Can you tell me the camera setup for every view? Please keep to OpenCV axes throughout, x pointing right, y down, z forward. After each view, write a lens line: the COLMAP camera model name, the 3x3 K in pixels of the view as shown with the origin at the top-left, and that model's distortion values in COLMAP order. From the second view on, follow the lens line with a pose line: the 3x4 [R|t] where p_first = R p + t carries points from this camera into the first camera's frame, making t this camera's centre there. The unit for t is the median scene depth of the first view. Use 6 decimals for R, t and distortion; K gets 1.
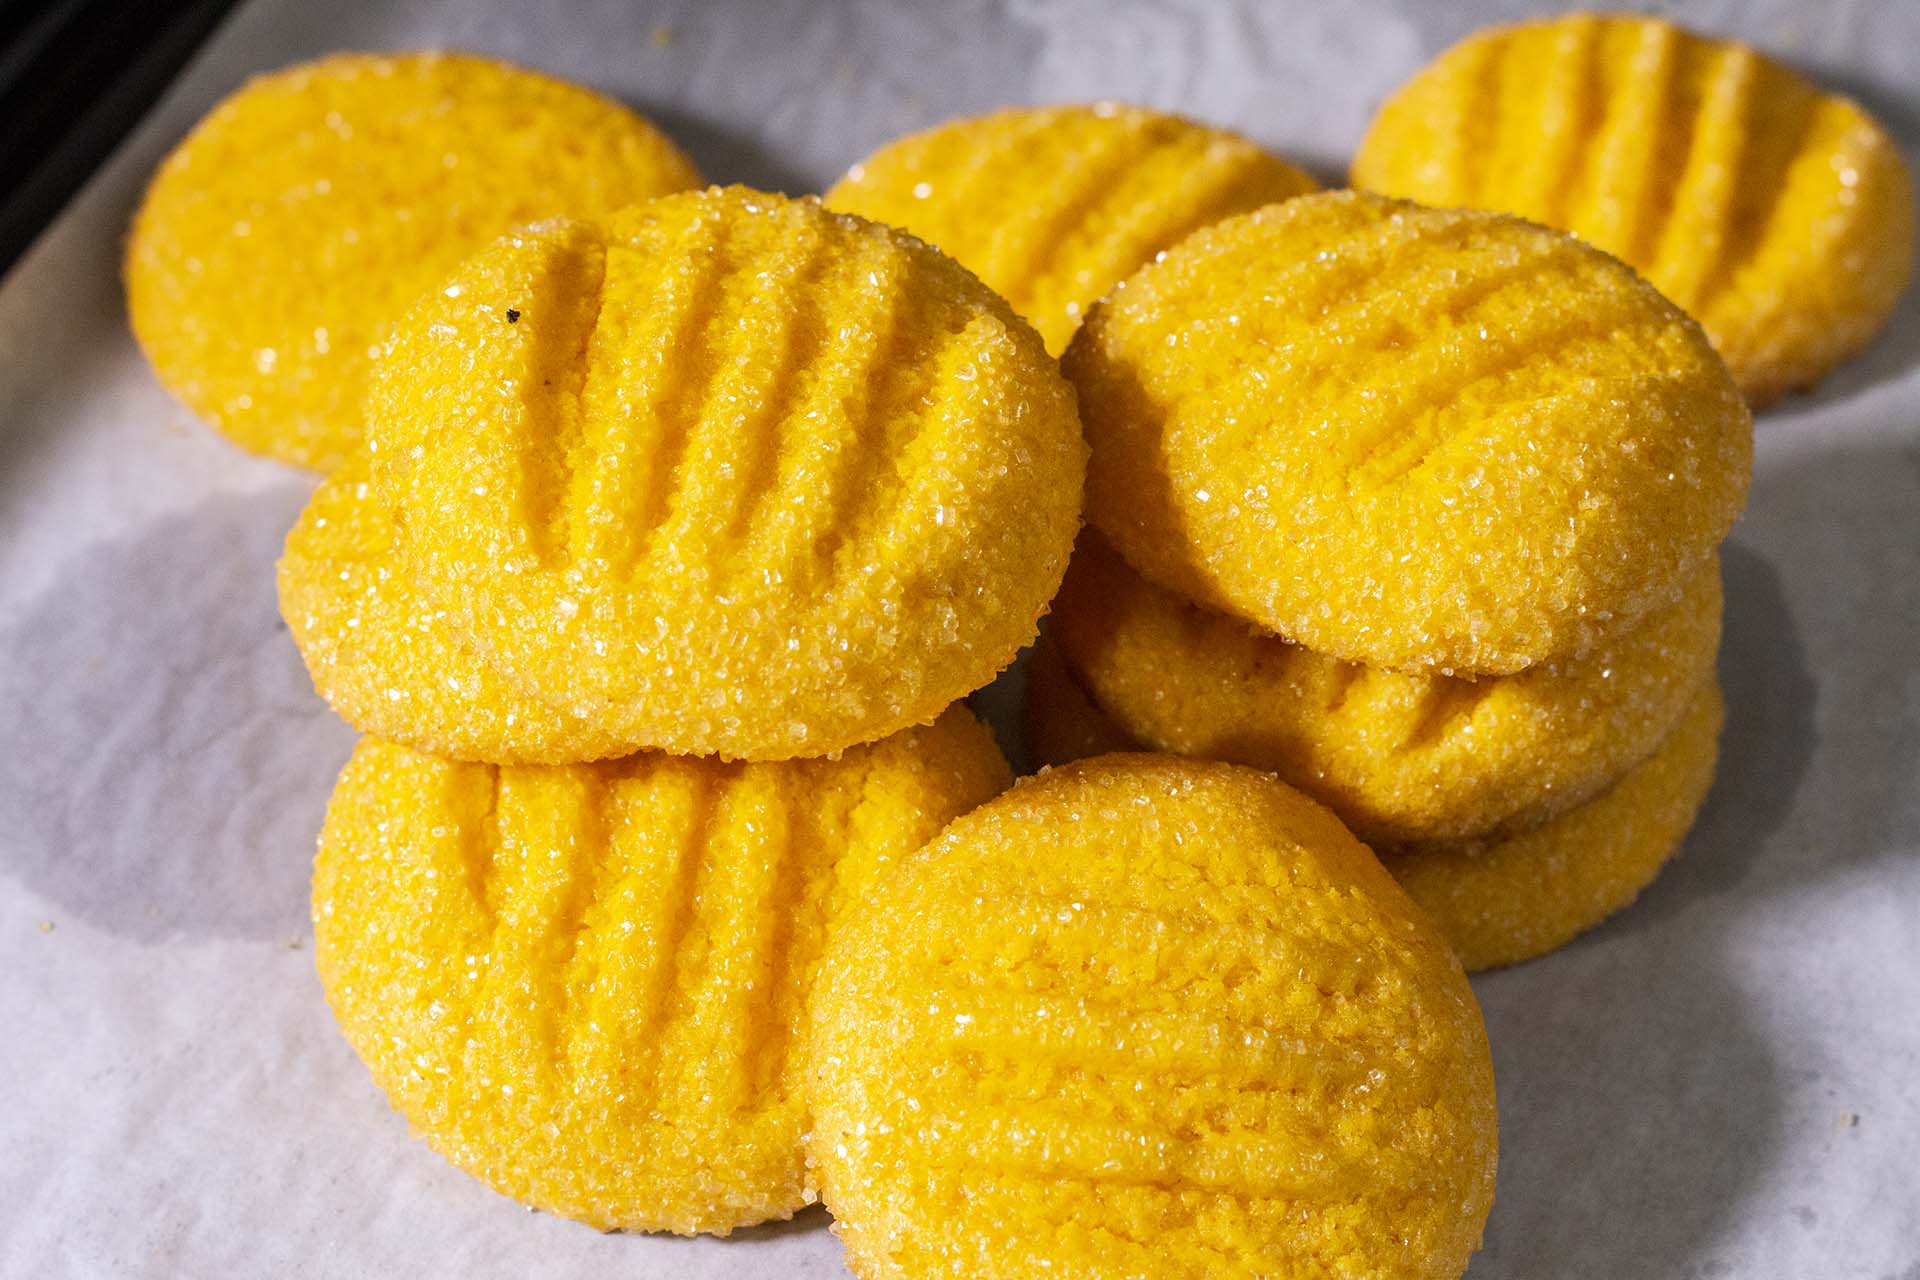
lens RADIAL K [[5353.8, 0, 960.0], [0, 5353.8, 640.0], [0, 0, 1]] dist [-0.148017, -0.093010]
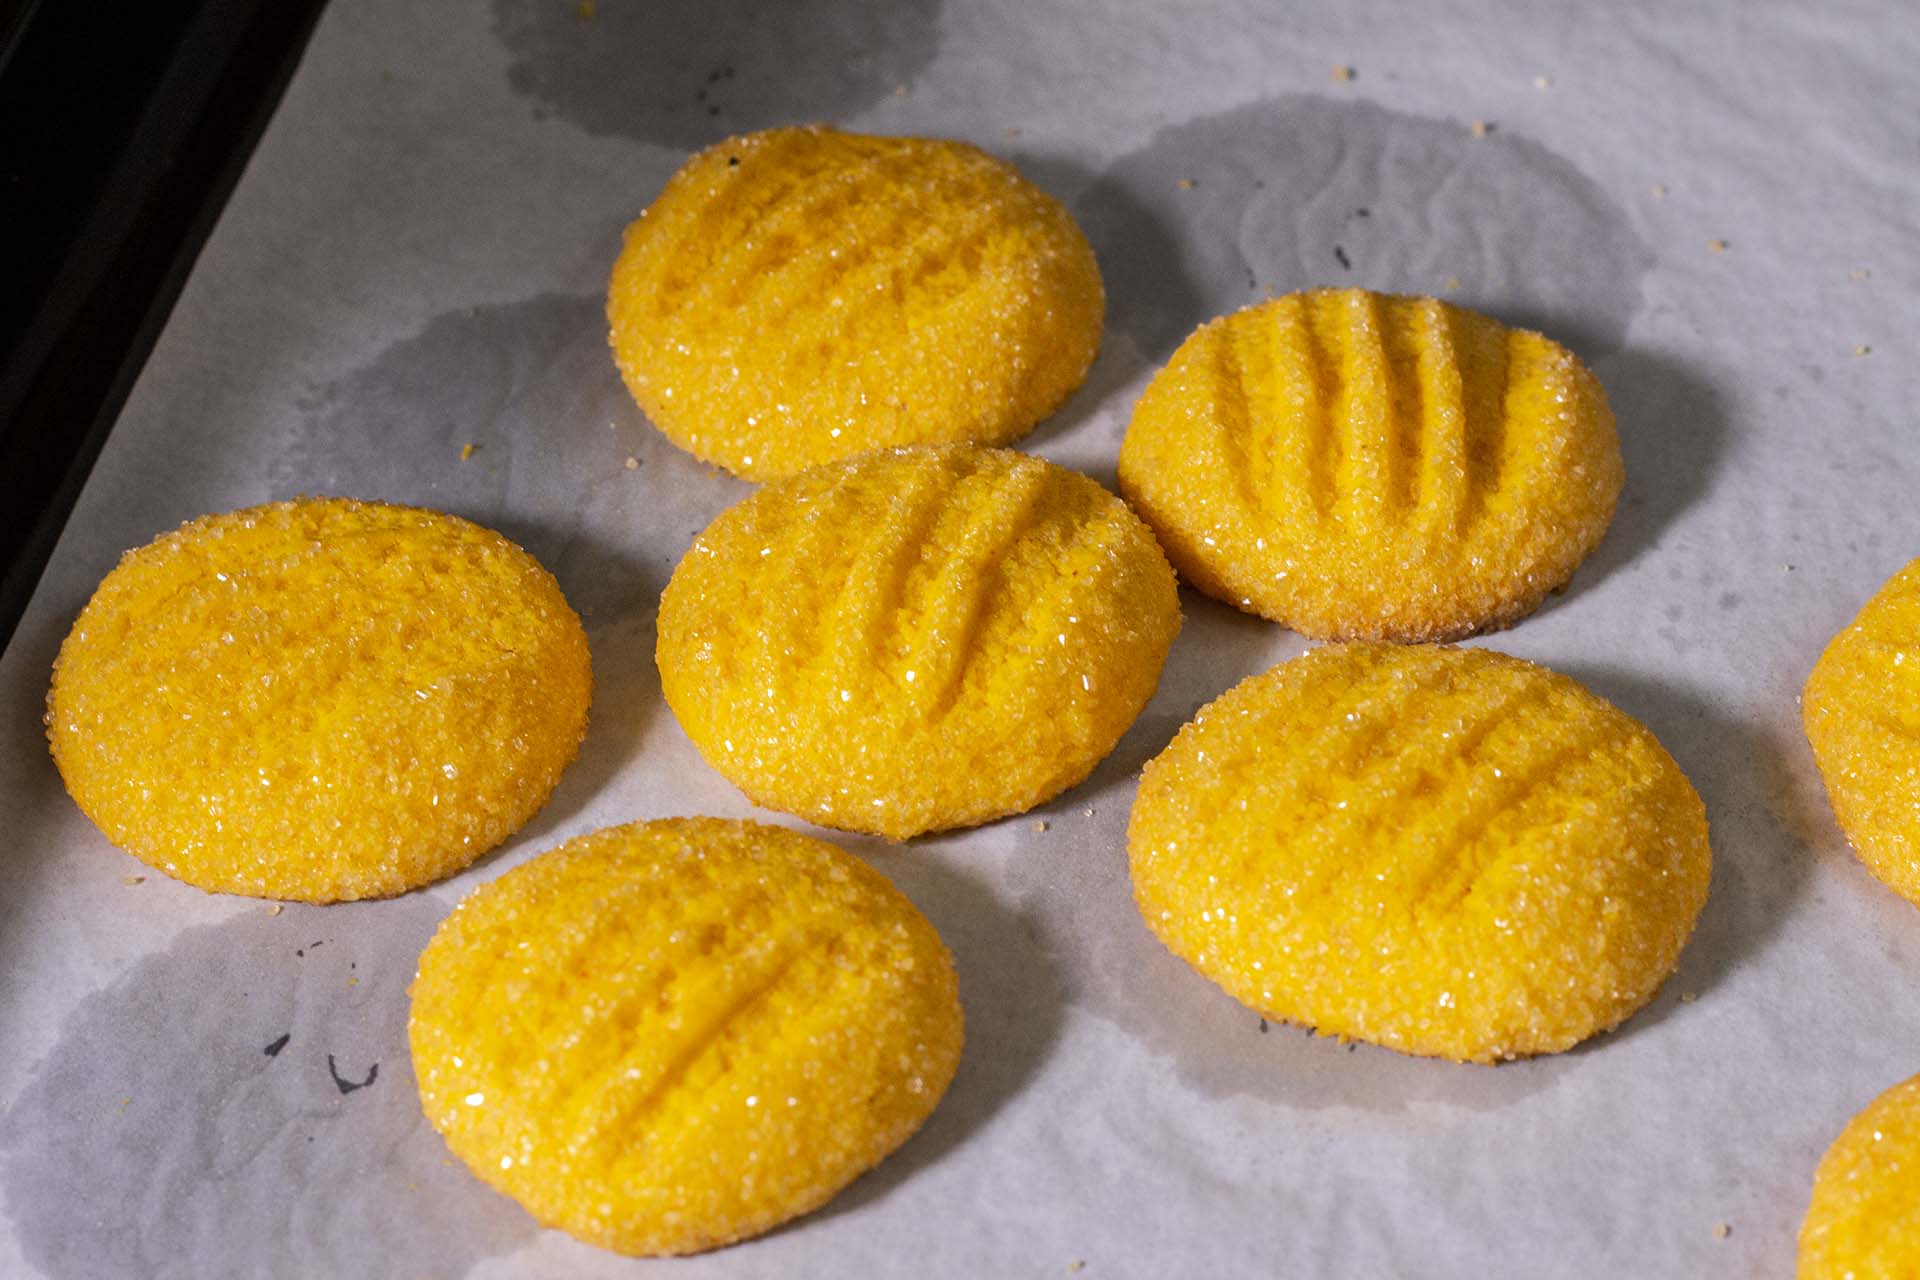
lens RADIAL K [[5353.8, 0, 960.0], [0, 5353.8, 640.0], [0, 0, 1]] dist [-0.148017, -0.093010]
pose [[0.992387, -0.111355, 0.052604, -0.086494], [0.113997, 0.992211, -0.050228, -0.041419], [-0.046601, 0.055842, 0.997351, -0.215947]]
